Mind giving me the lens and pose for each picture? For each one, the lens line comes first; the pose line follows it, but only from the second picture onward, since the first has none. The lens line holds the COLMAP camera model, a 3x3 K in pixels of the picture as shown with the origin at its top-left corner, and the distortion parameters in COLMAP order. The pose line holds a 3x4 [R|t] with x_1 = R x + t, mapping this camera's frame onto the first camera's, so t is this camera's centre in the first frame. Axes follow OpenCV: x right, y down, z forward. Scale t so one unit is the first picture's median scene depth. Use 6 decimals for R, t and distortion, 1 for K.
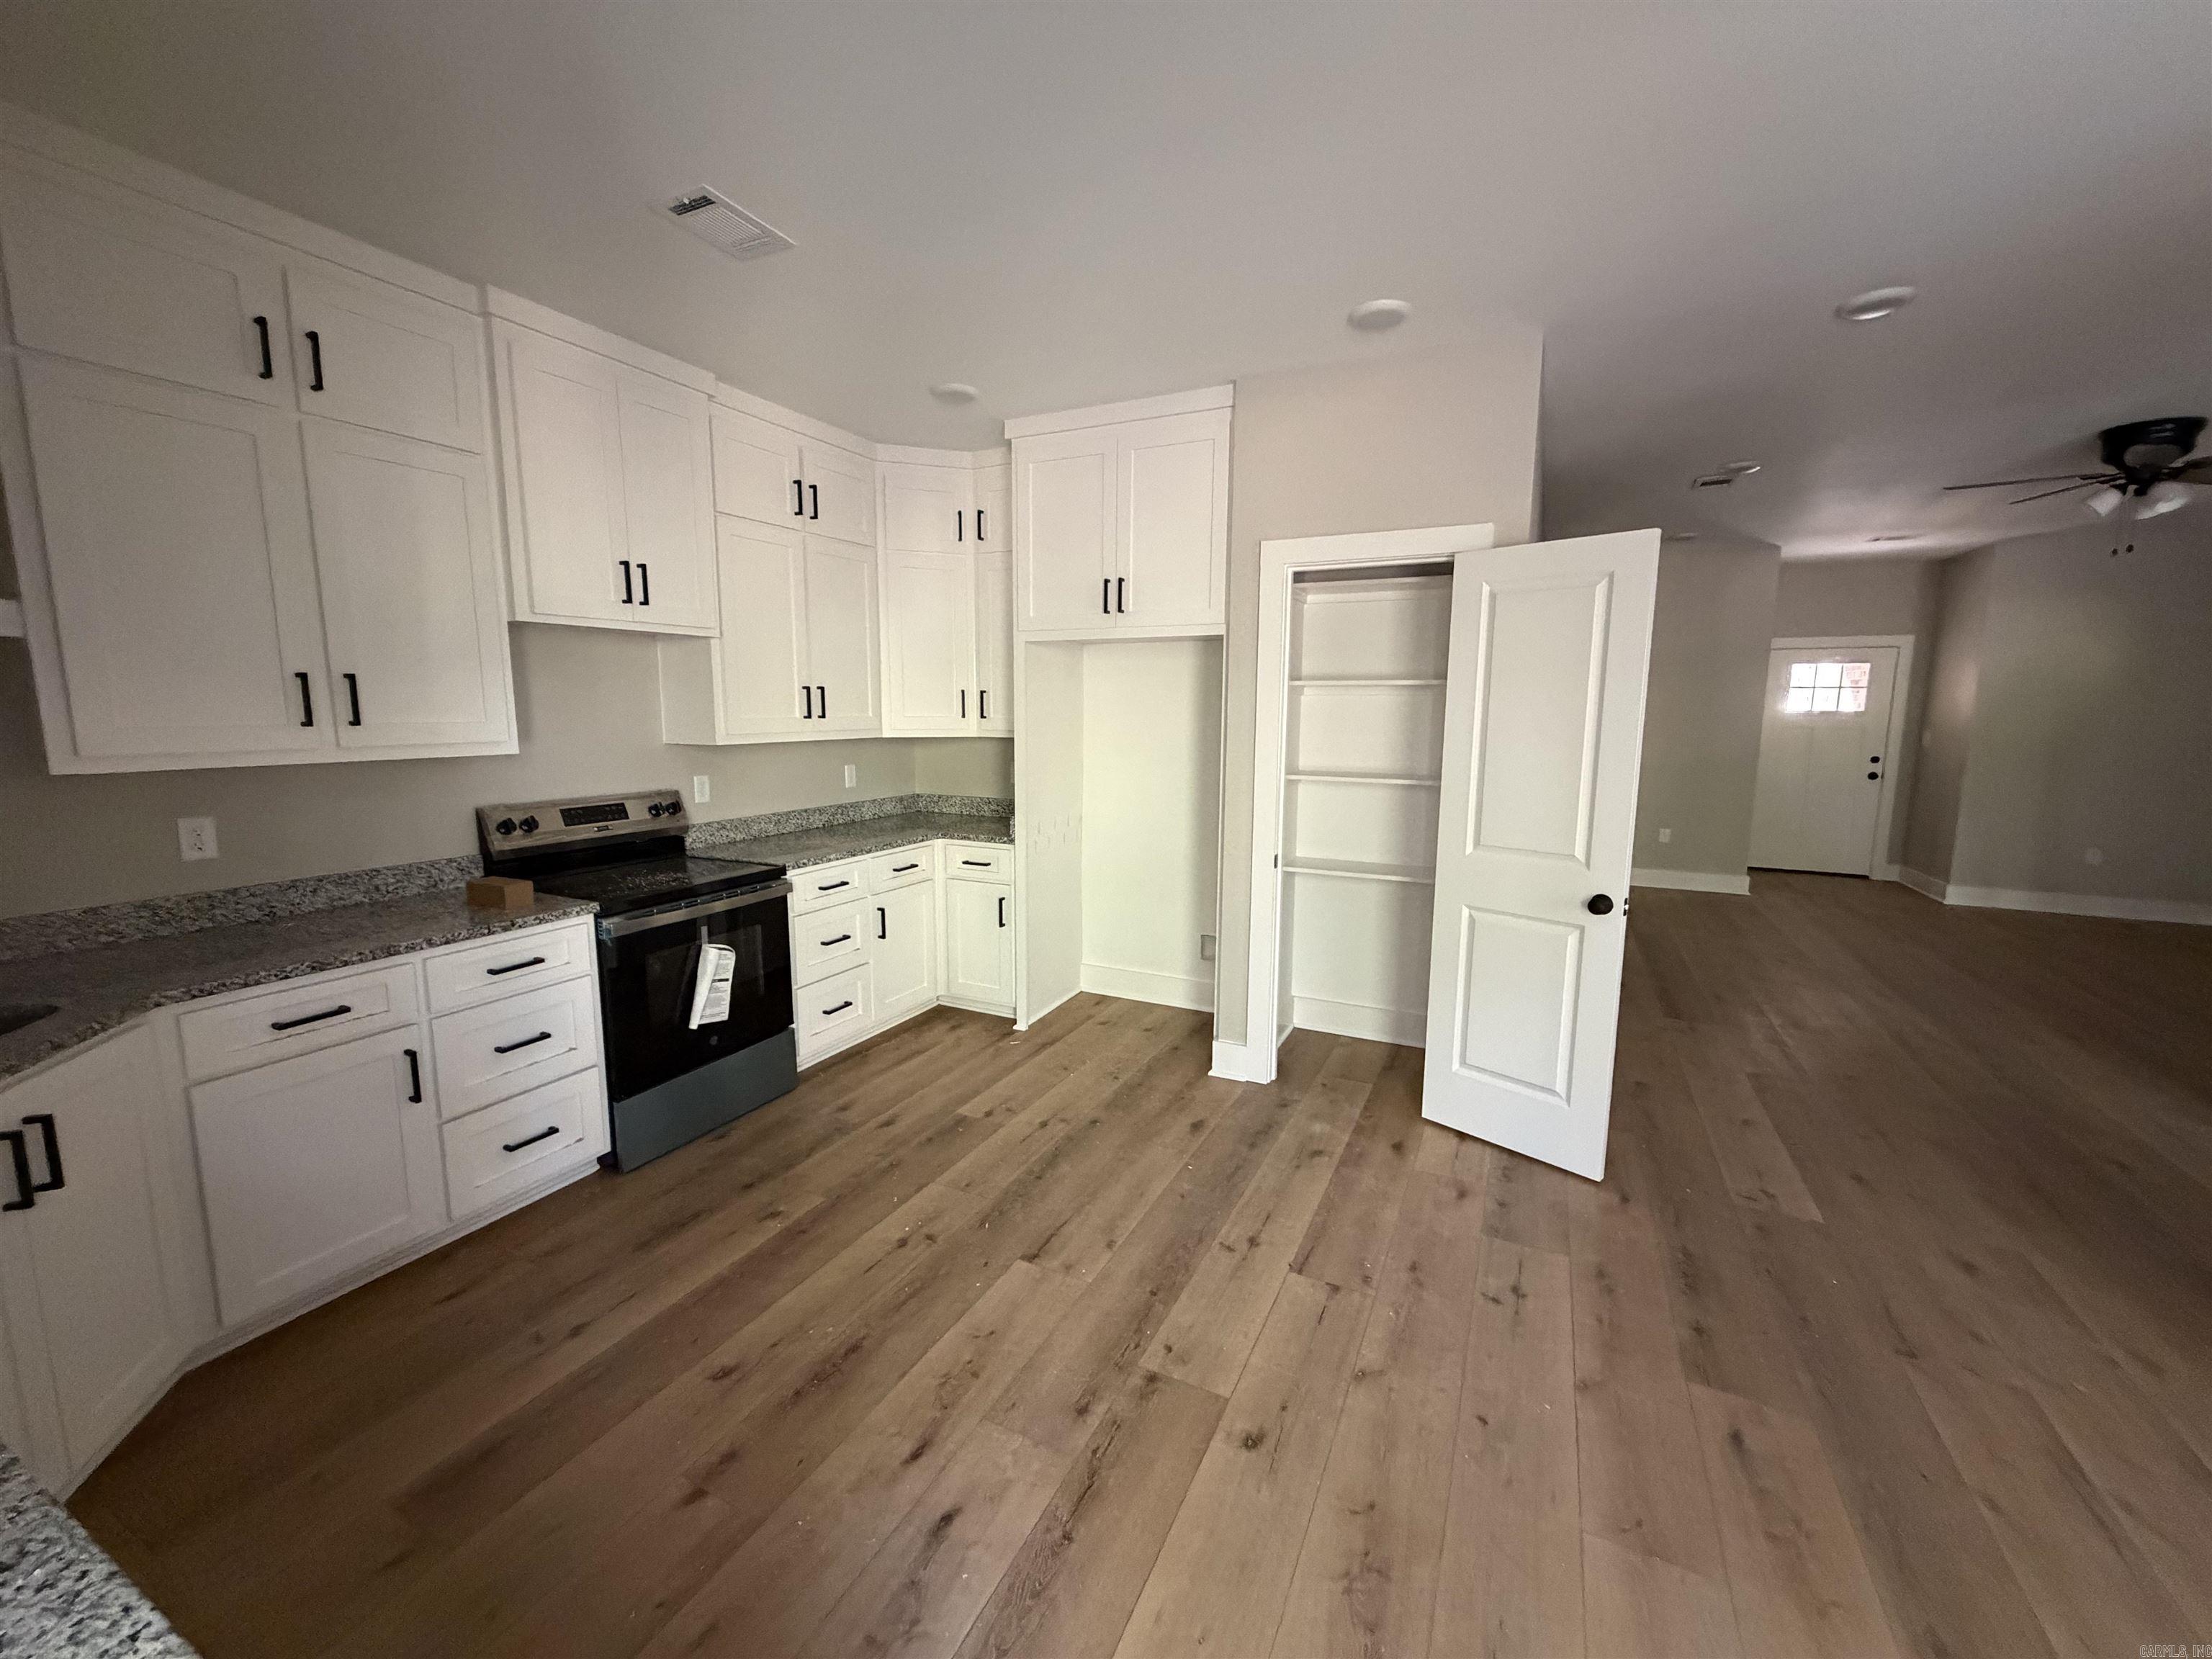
lens RADIAL K [[882.8, 0, 1102.4], [0, 882.8, 824.8], [0, 0, 1]] dist [-0.000357, 0.000034]
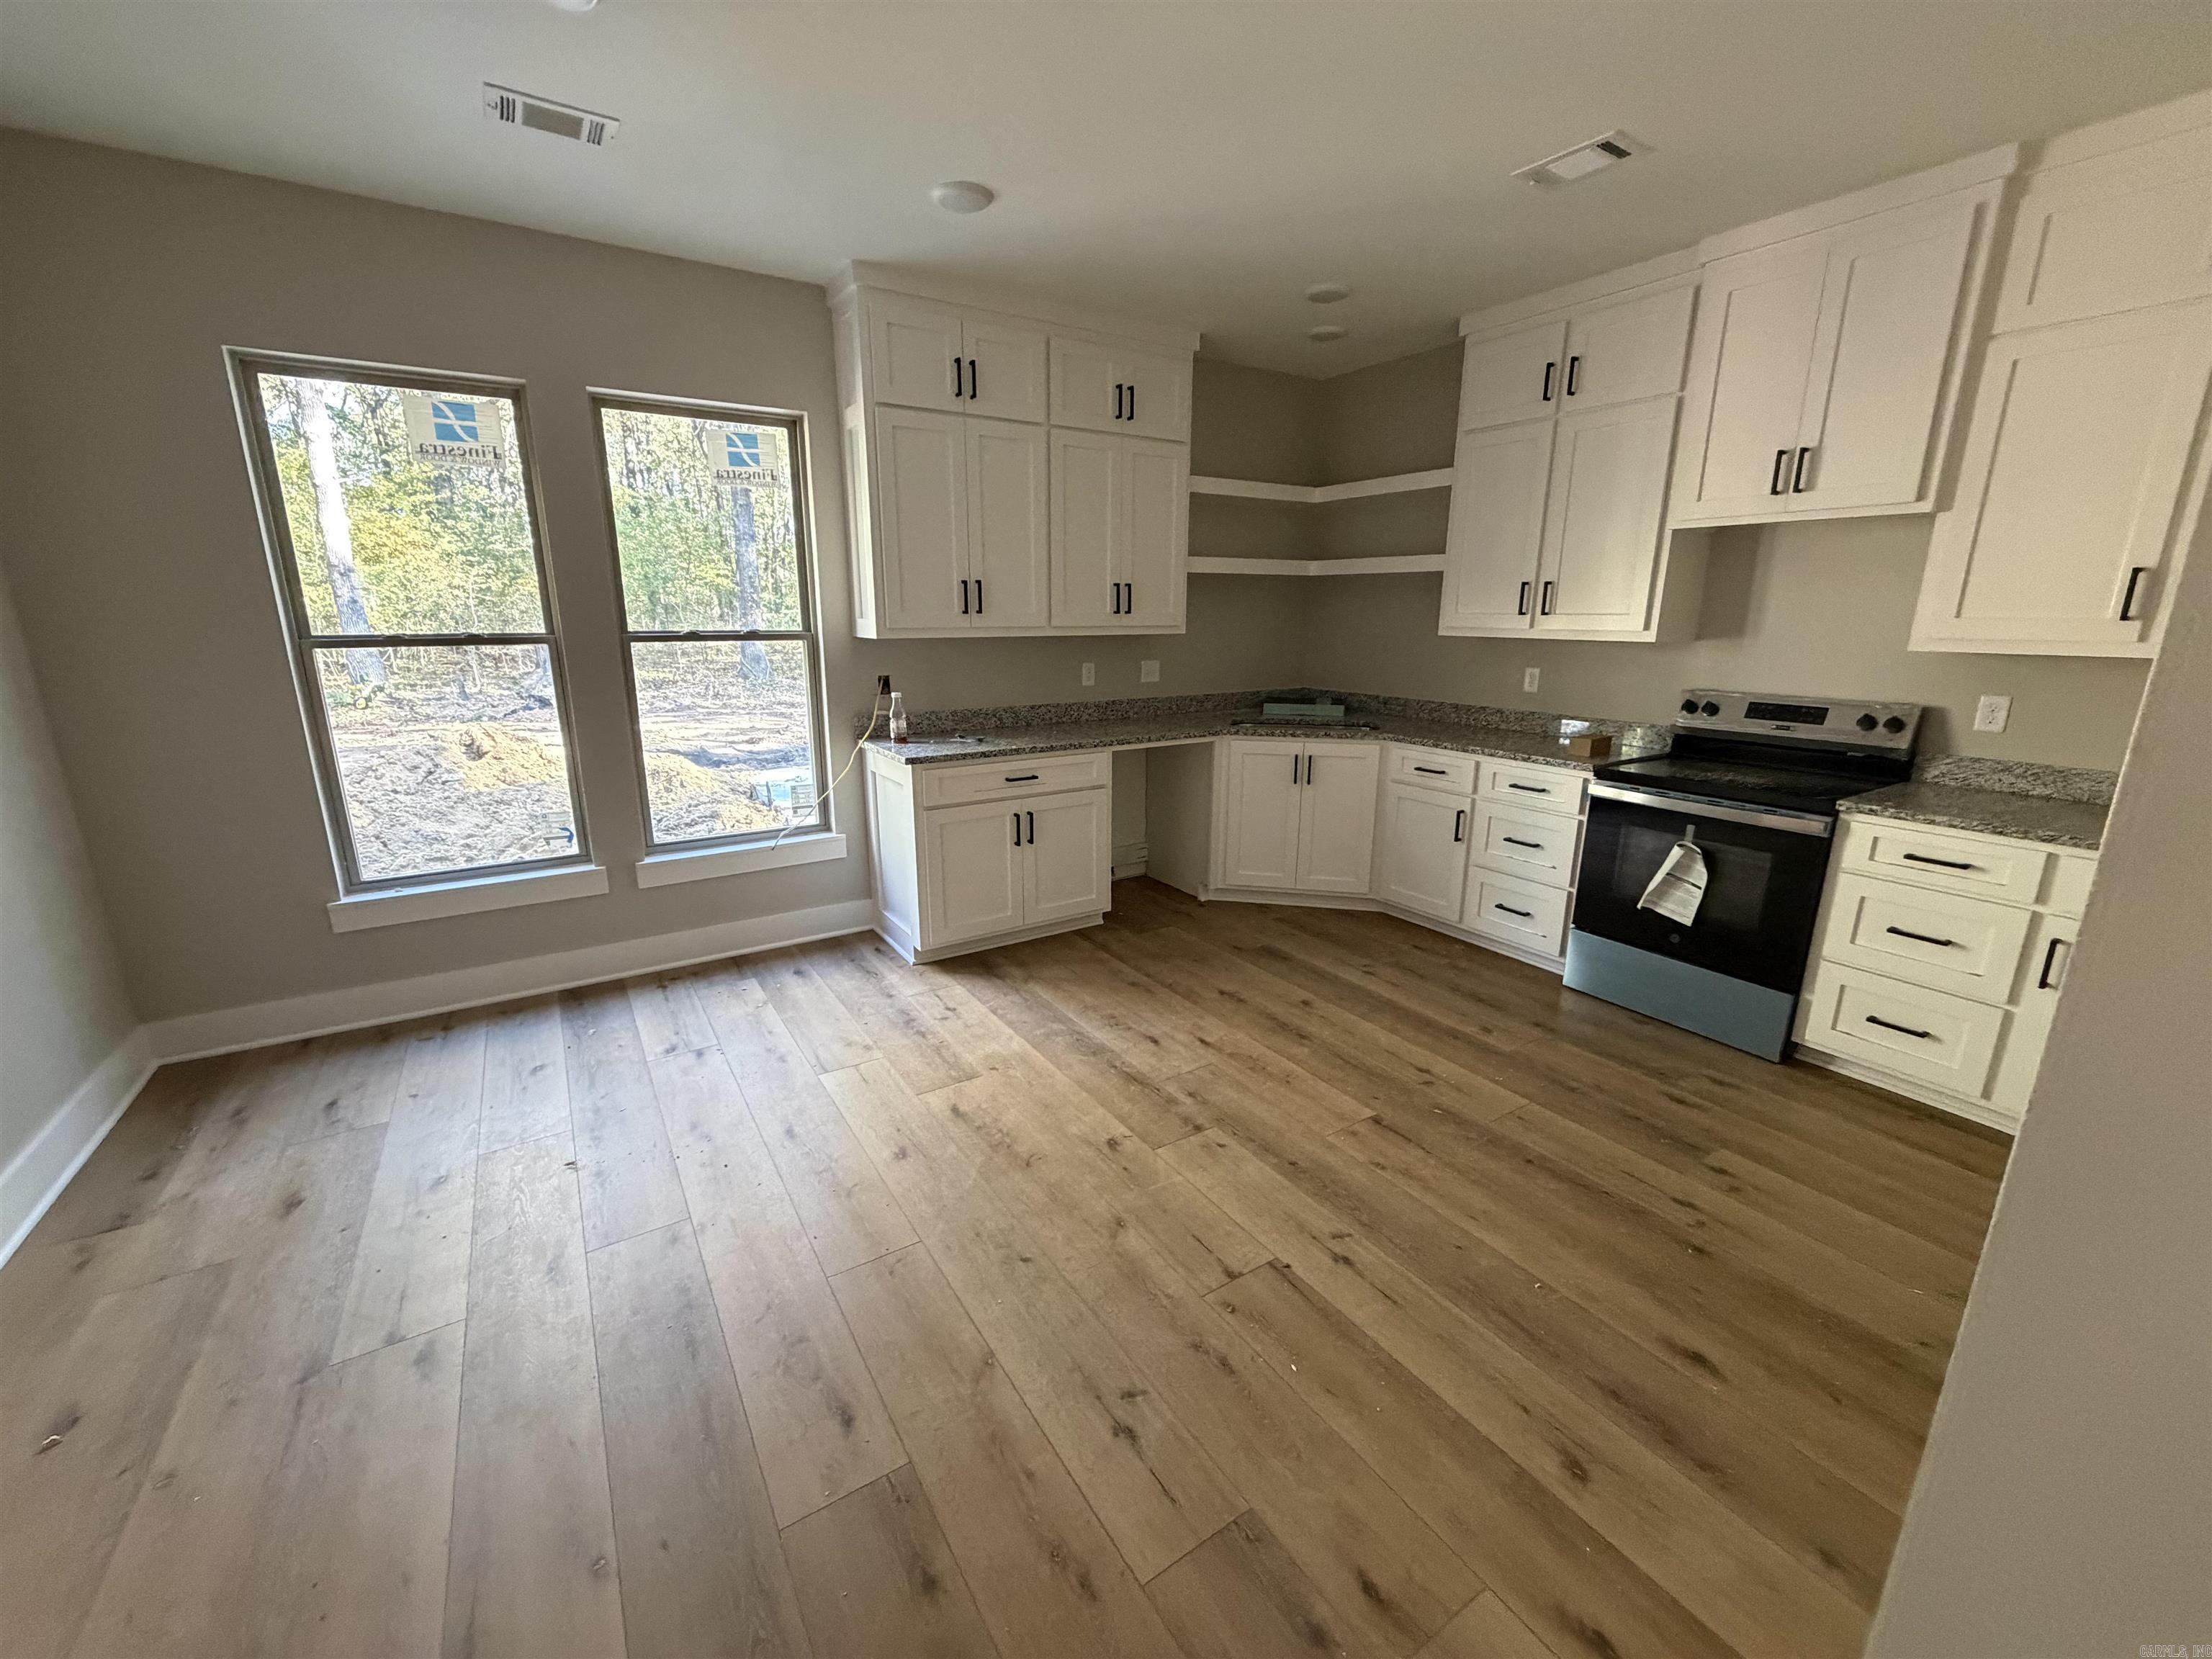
lens RADIAL K [[882.8, 0, 1102.4], [0, 882.8, 824.8], [0, 0, 1]] dist [-0.000357, 0.000034]
pose [[-0.512581, 0.201043, -0.834771, 0.887306], [-0.118305, 0.946394, 0.300569, -0.131293], [0.850450, 0.252823, -0.461319, 1.082870]]
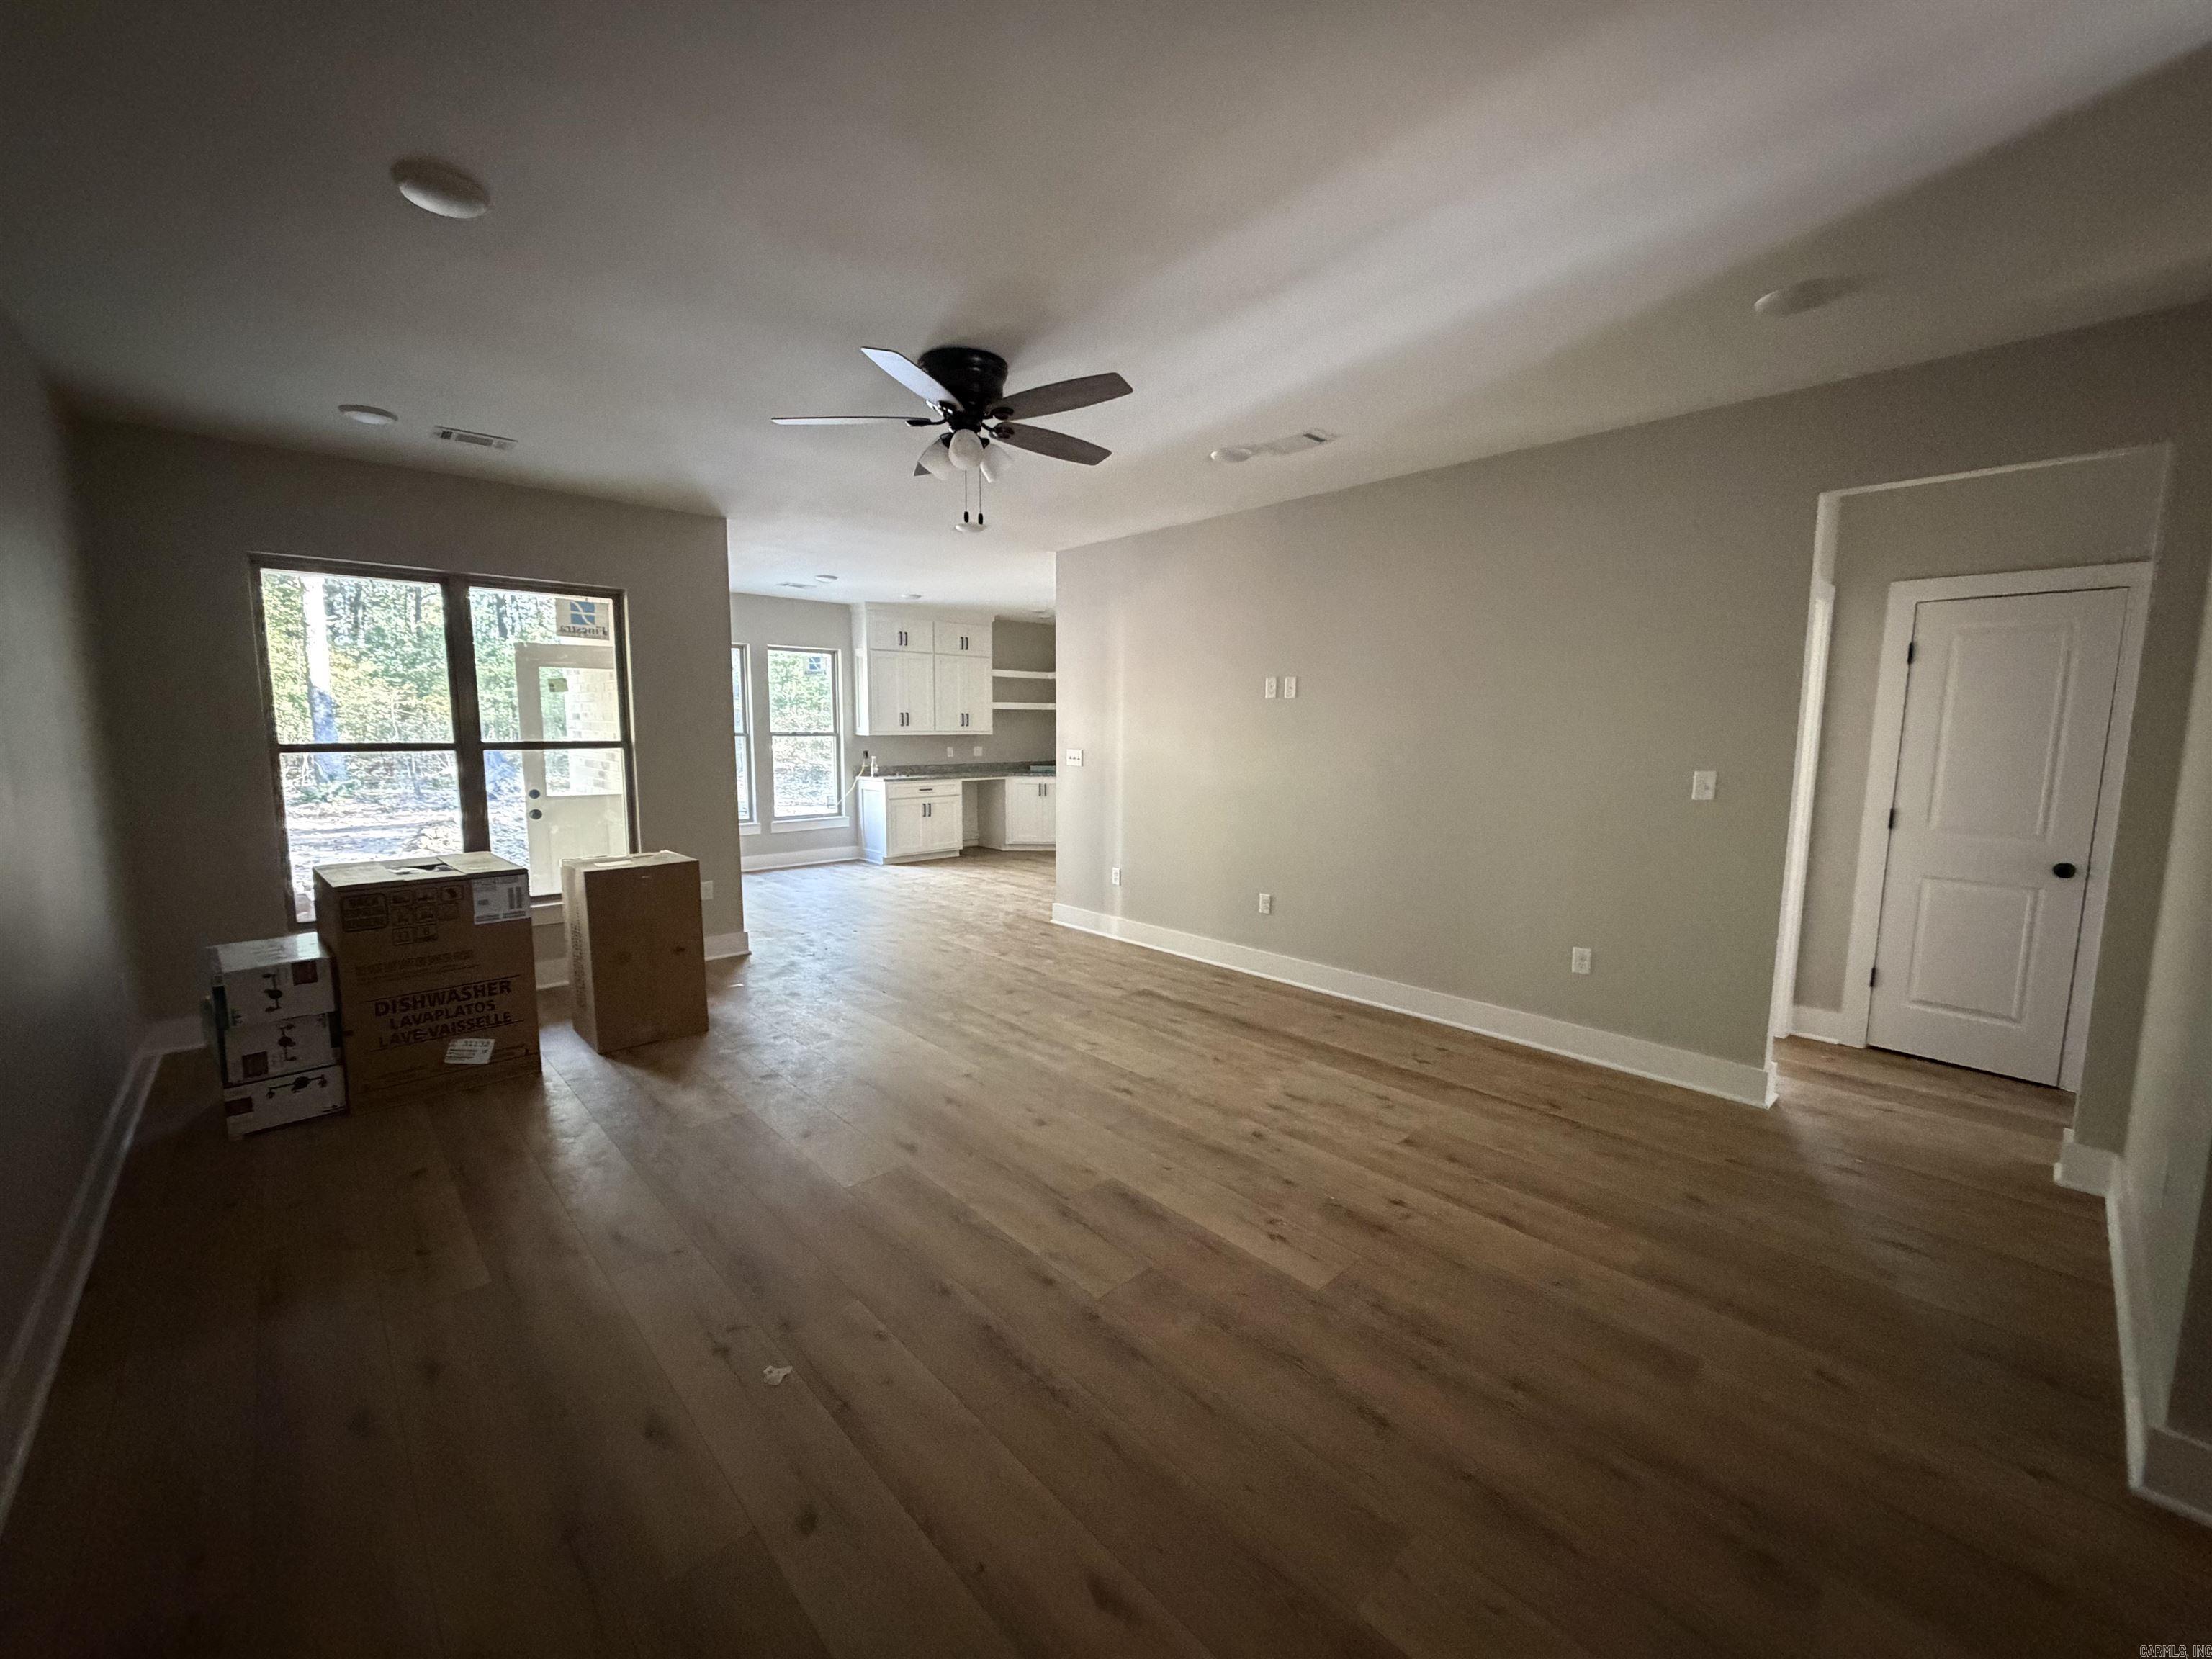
lens RADIAL K [[882.8, 0, 1102.4], [0, 882.8, 824.8], [0, 0, 1]] dist [-0.000357, 0.000034]
pose [[-0.353811, 0.103847, -0.929534, 3.009351], [-0.131908, 0.978344, 0.159509, -0.299433], [0.925969, 0.179049, -0.332450, 2.269778]]
